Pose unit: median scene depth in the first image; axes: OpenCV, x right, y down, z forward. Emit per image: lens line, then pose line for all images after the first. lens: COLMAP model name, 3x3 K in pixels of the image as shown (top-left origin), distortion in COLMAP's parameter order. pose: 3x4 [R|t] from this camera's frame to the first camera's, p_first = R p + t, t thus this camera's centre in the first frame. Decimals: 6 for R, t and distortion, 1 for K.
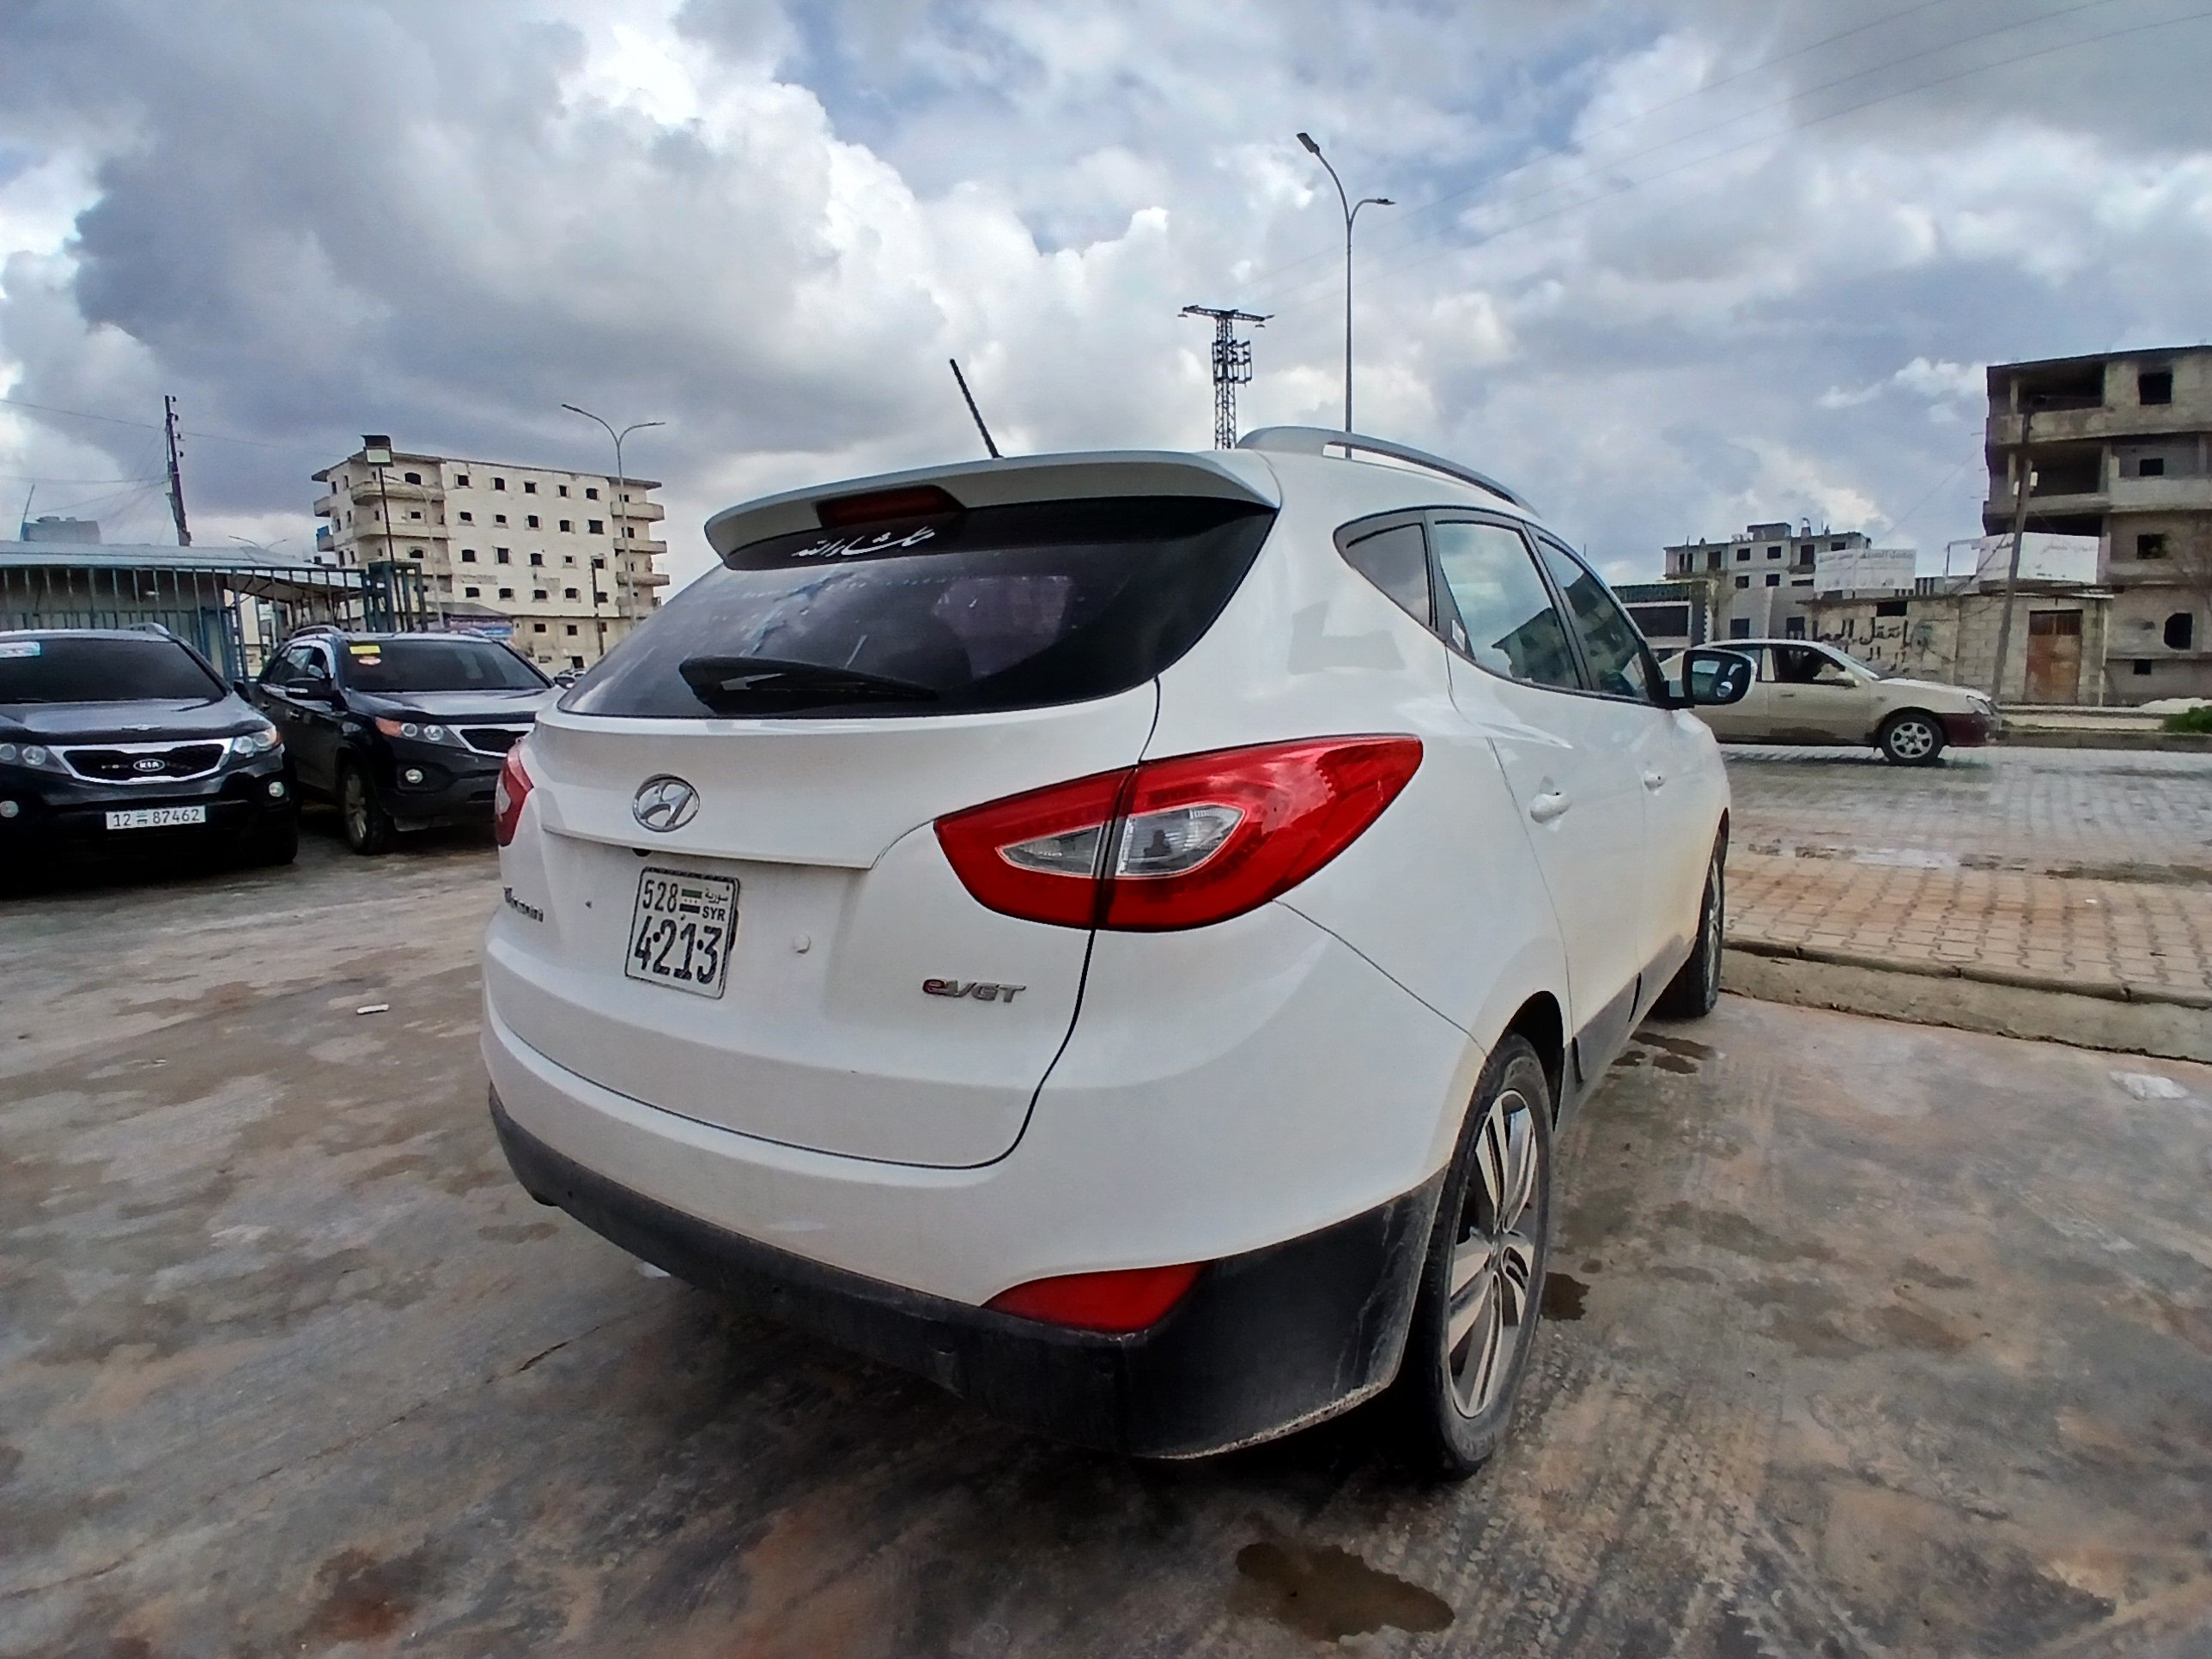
lens RADIAL K [[1106.0, 0, 1110.4], [0, 1106.0, 837.1], [0, 0, 1]] dist [0.001655, -0.046322]
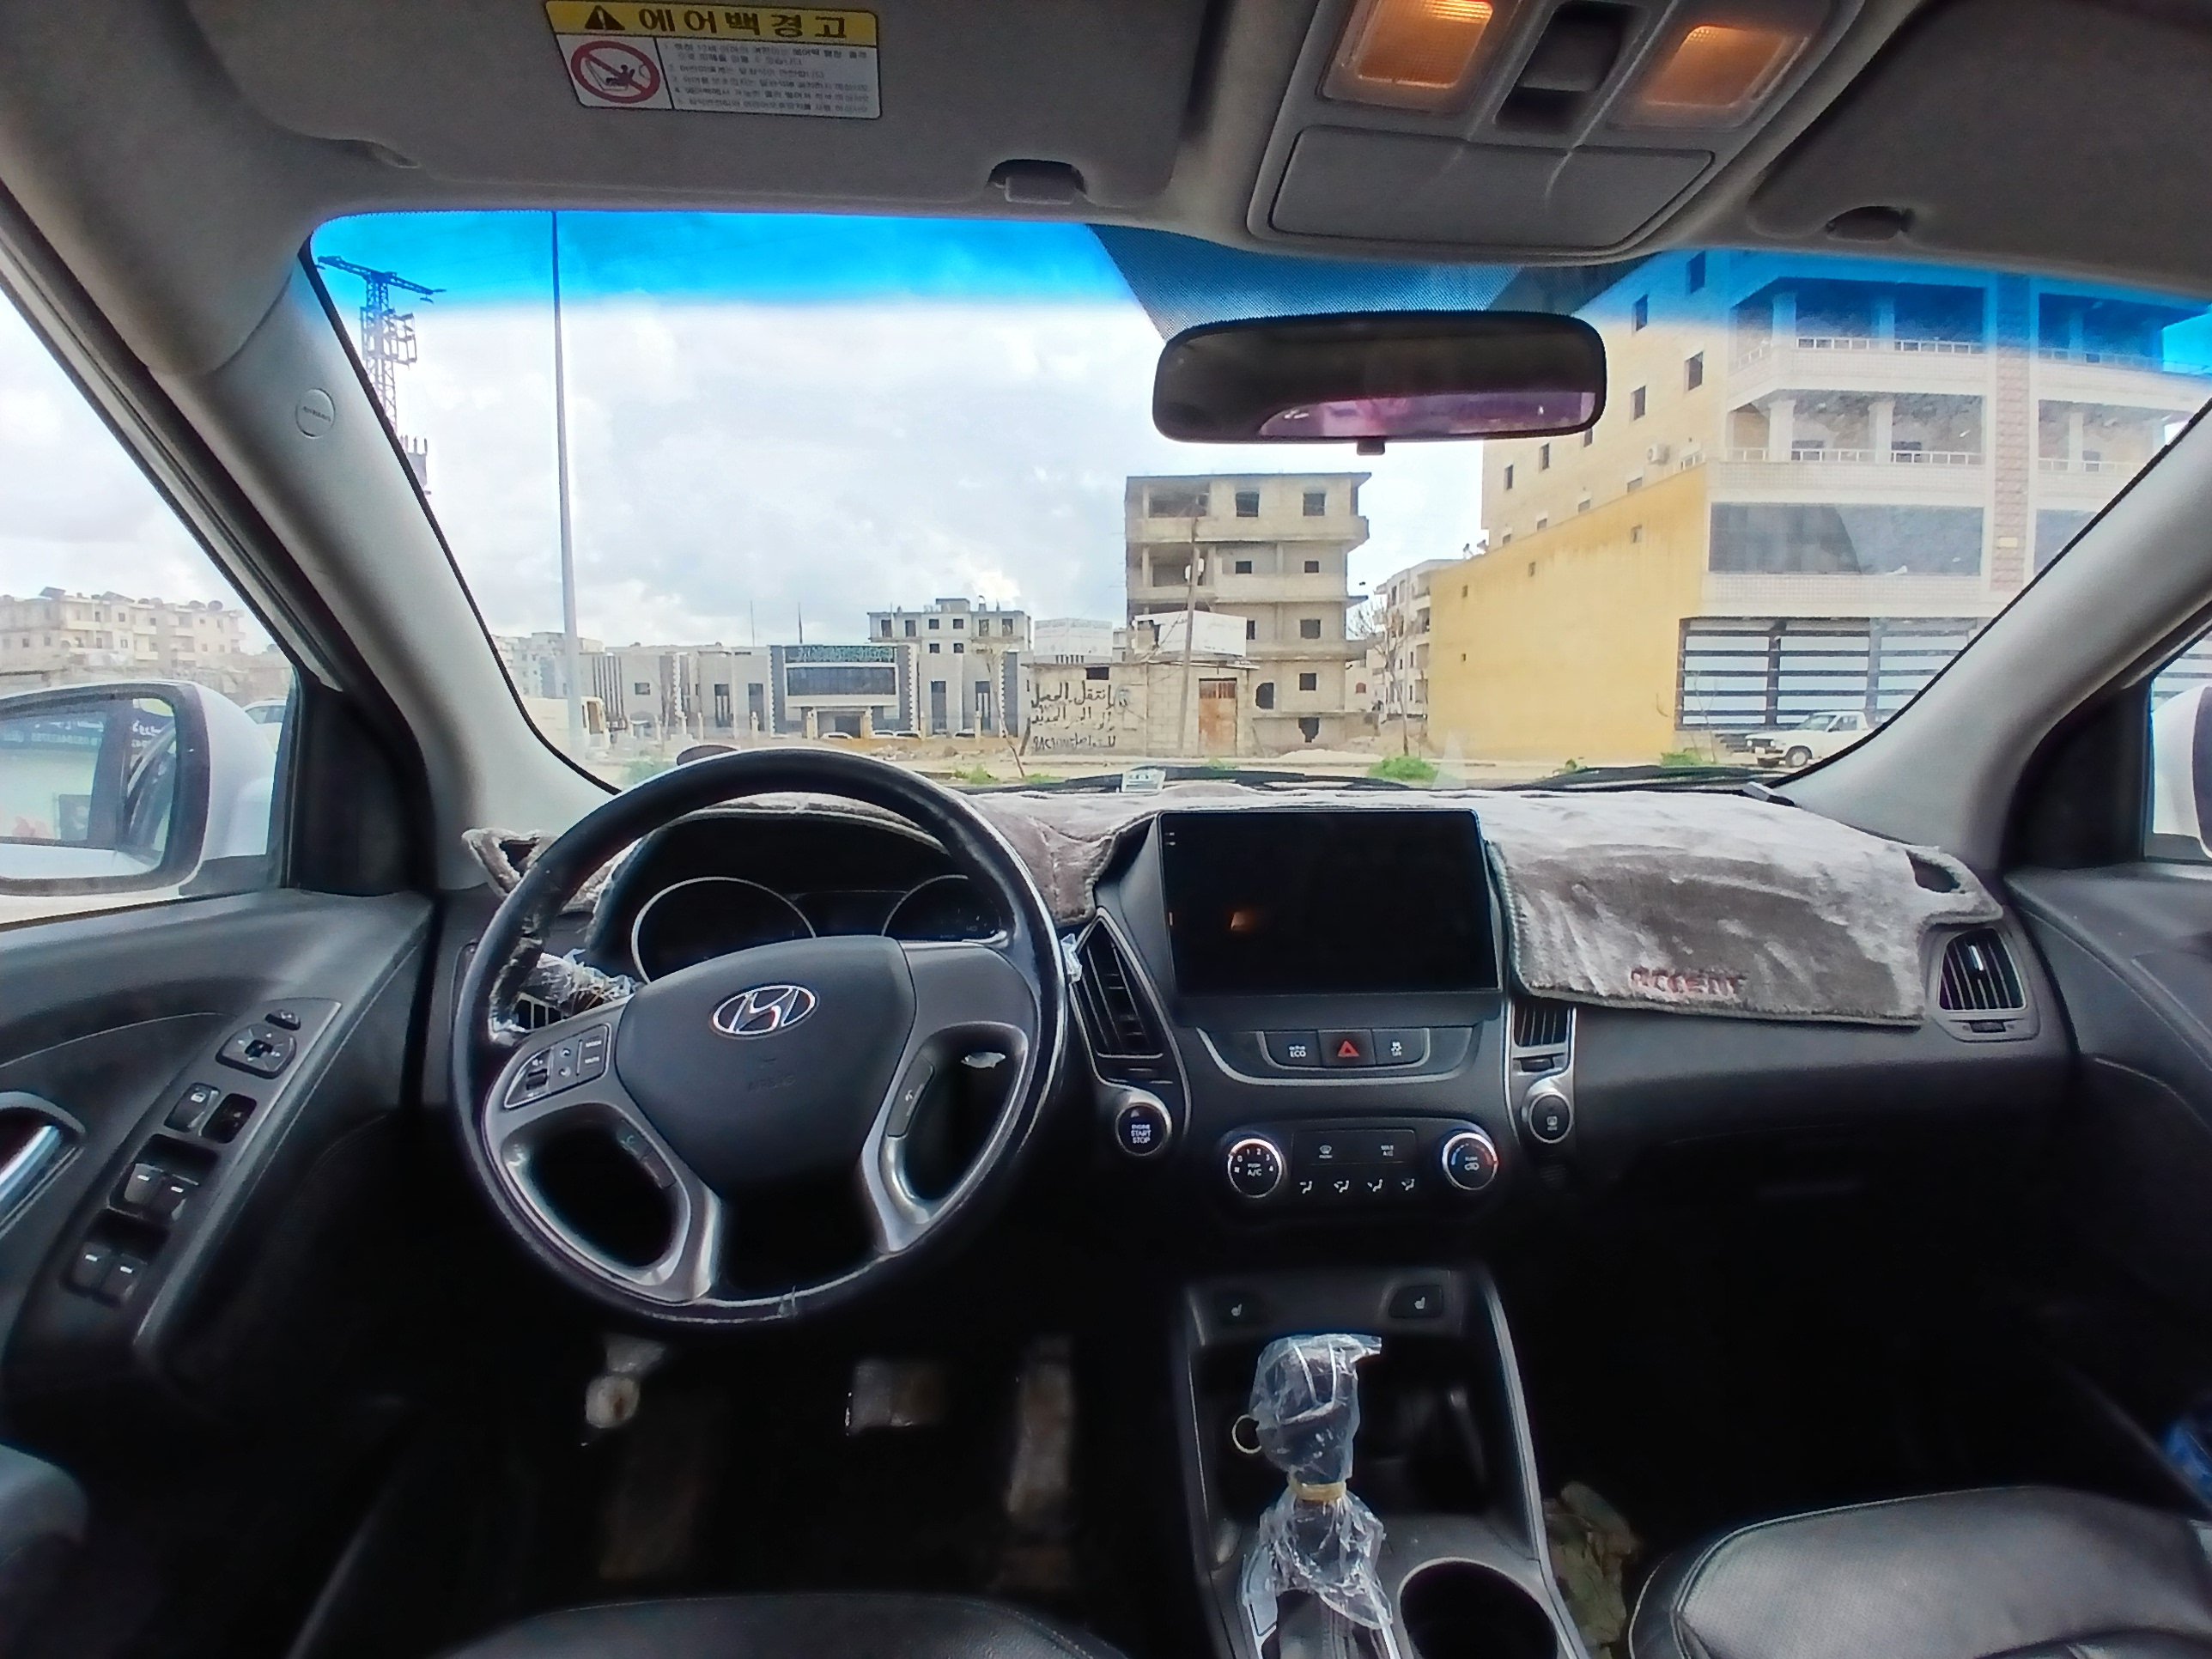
lens RADIAL K [[1106.0, 0, 1110.4], [0, 1106.0, 837.1], [0, 0, 1]] dist [0.001655, -0.046322]
pose [[0.779001, -0.048323, 0.625158, 0.138532], [0.078233, 0.996726, -0.020440, -0.209192], [-0.622123, 0.064831, 0.780231, 1.381246]]
